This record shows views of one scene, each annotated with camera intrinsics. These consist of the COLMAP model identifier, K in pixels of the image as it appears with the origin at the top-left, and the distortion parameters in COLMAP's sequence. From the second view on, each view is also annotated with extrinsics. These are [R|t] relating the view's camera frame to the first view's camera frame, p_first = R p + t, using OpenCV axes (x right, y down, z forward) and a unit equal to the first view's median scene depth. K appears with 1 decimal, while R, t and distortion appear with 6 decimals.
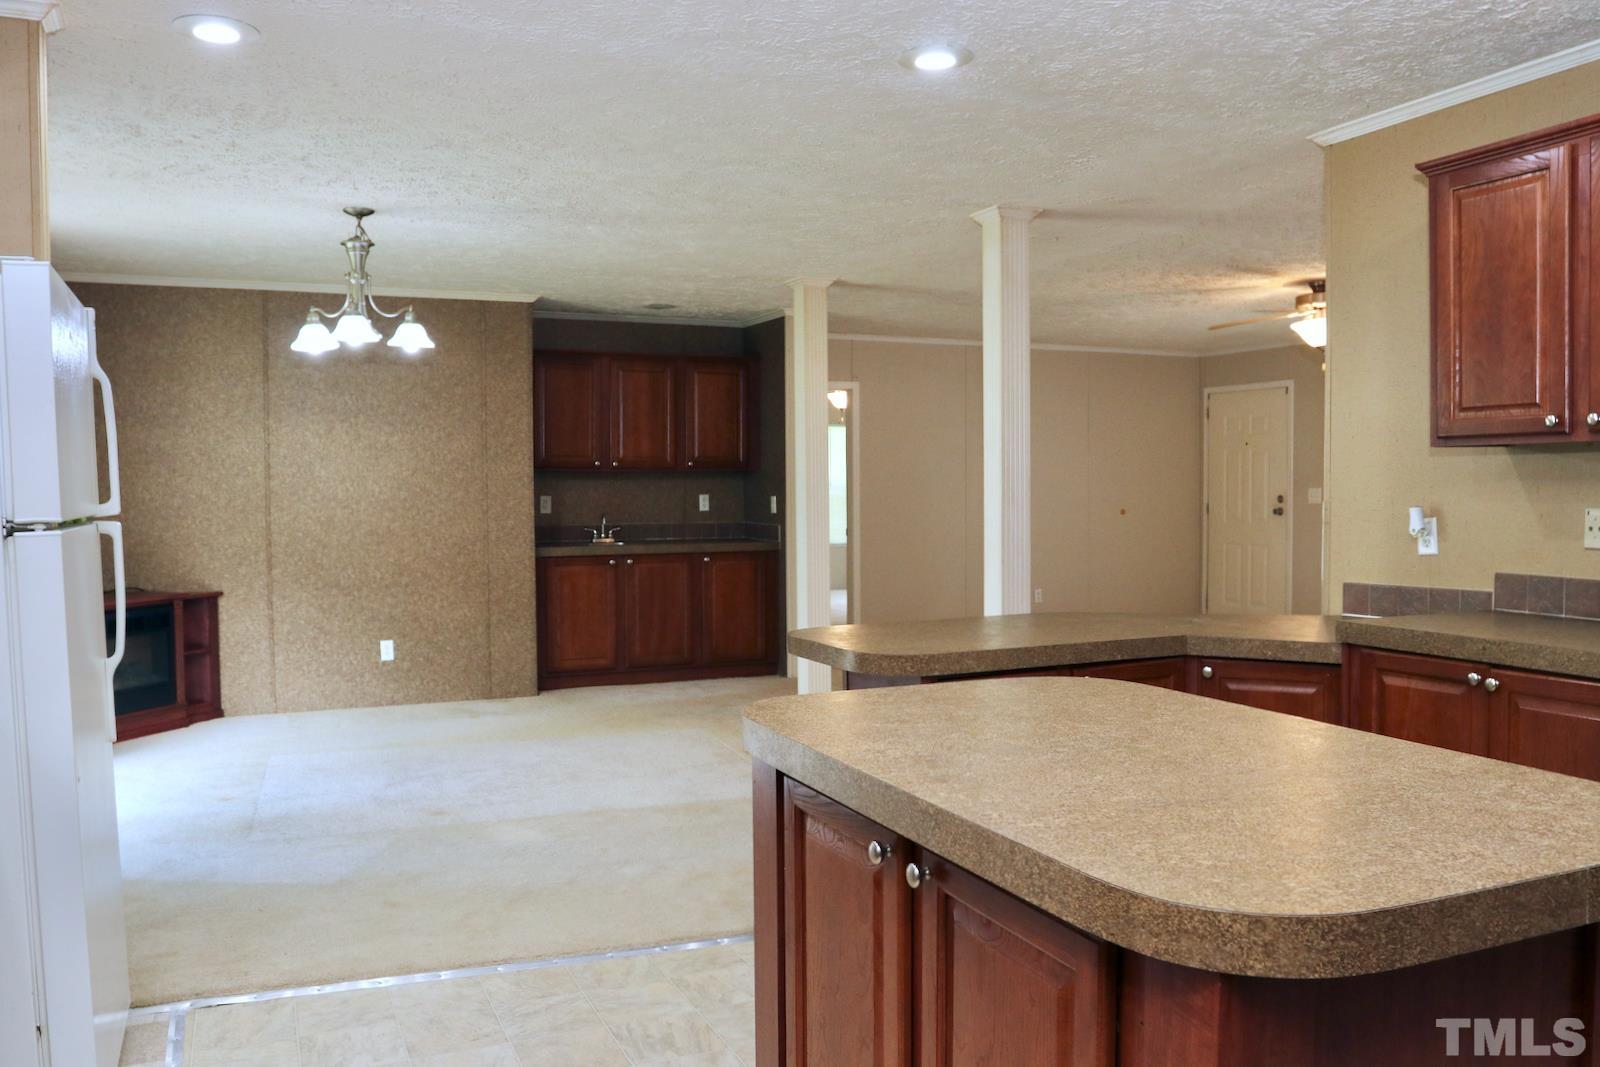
lens RADIAL K [[1251.7, 0, 800.0], [0, 1251.7, 533.5], [0, 0, 1]] dist [-0.093268, 0.066108]
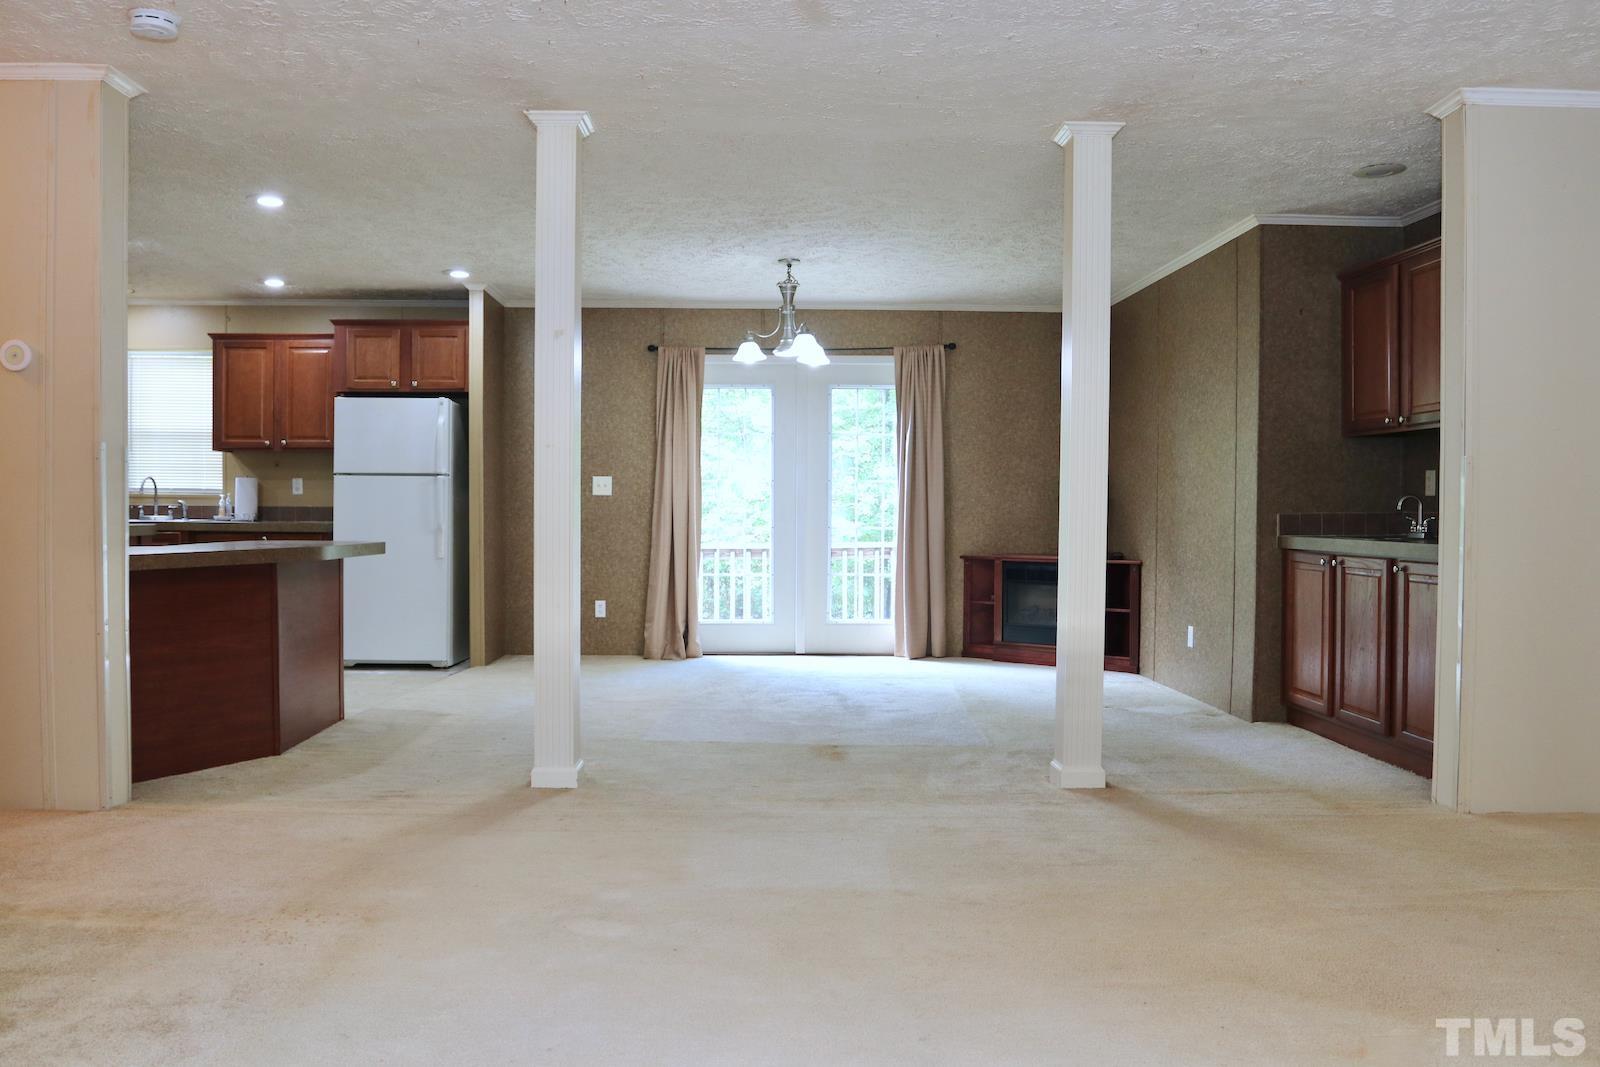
lens RADIAL K [[1251.7, 0, 800.0], [0, 1251.7, 533.5], [0, 0, 1]] dist [-0.093268, 0.066108]
pose [[-0.361603, 0.023138, -0.932045, 0.595480], [-0.036424, 0.998578, 0.038921, -0.009033], [0.931620, 0.048023, -0.360246, 0.970784]]
